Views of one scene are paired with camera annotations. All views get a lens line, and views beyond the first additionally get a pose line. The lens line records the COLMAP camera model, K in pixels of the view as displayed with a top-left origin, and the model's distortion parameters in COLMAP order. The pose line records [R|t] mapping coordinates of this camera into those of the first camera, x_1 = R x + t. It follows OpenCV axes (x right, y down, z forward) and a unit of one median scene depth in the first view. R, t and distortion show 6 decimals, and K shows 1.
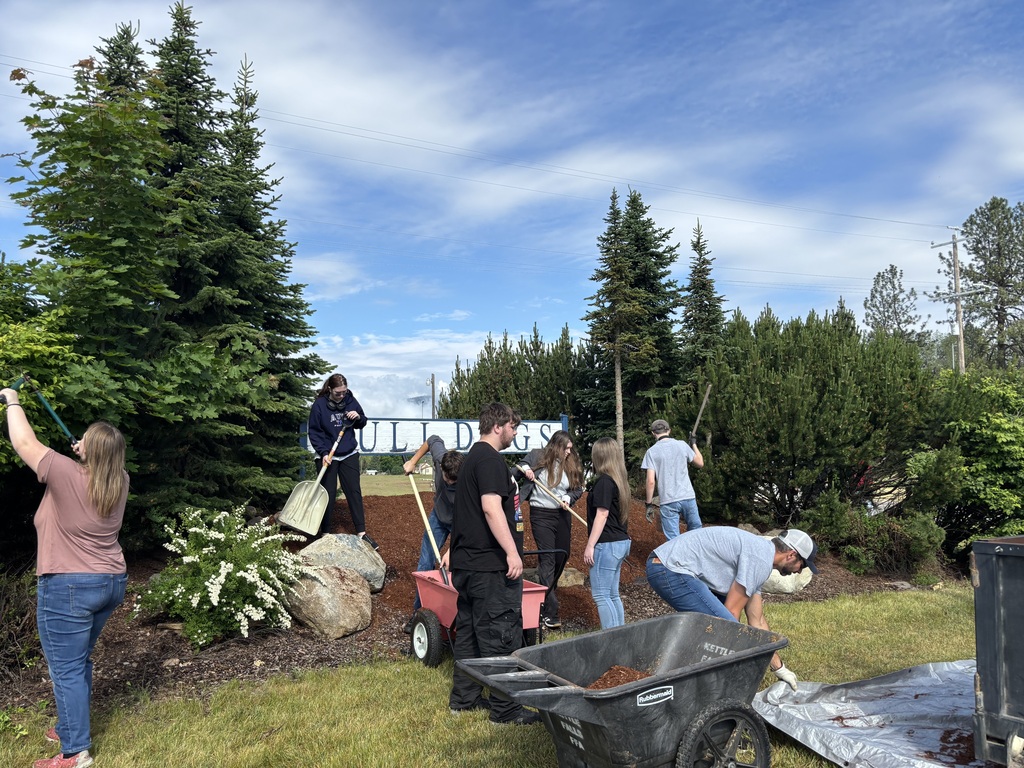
lens RADIAL K [[786.6, 0, 512.0], [0, 786.6, 384.0], [0, 0, 1]] dist [0.007192, -0.005916]
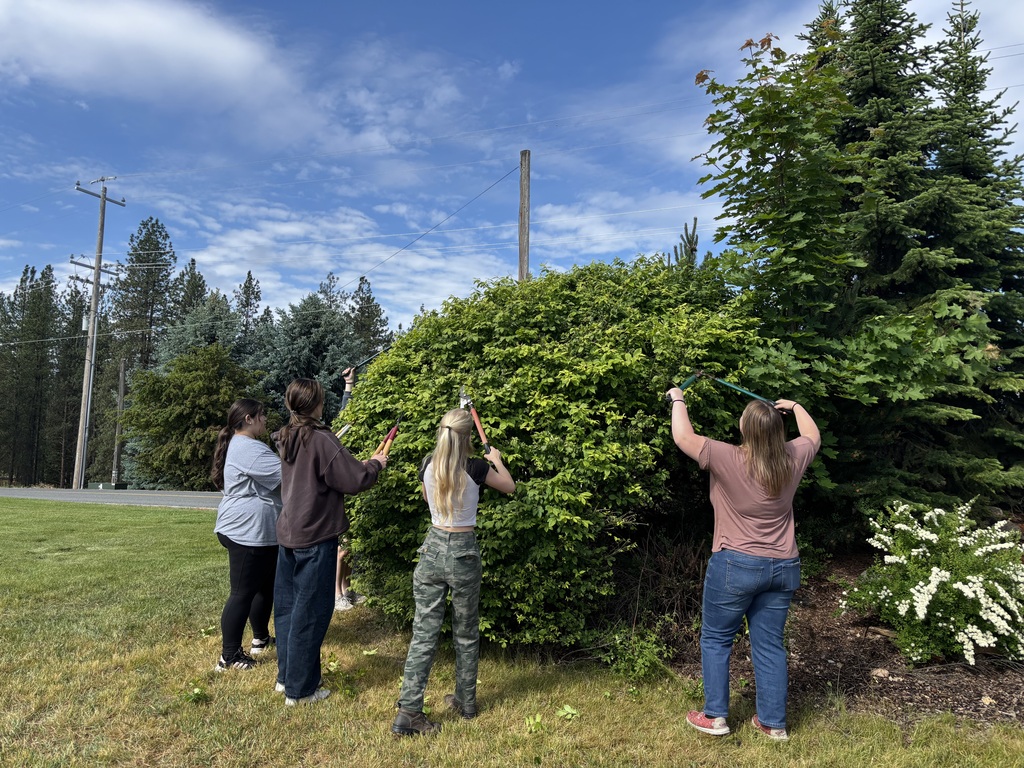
lens RADIAL K [[786.6, 0, 512.0], [0, 786.6, 384.0], [0, 0, 1]] dist [0.007192, -0.005916]
pose [[0.599157, -0.045218, -0.799353, 0.044416], [0.051805, 0.998501, -0.017653, 0.019400], [0.798954, -0.030834, 0.600602, 0.131784]]
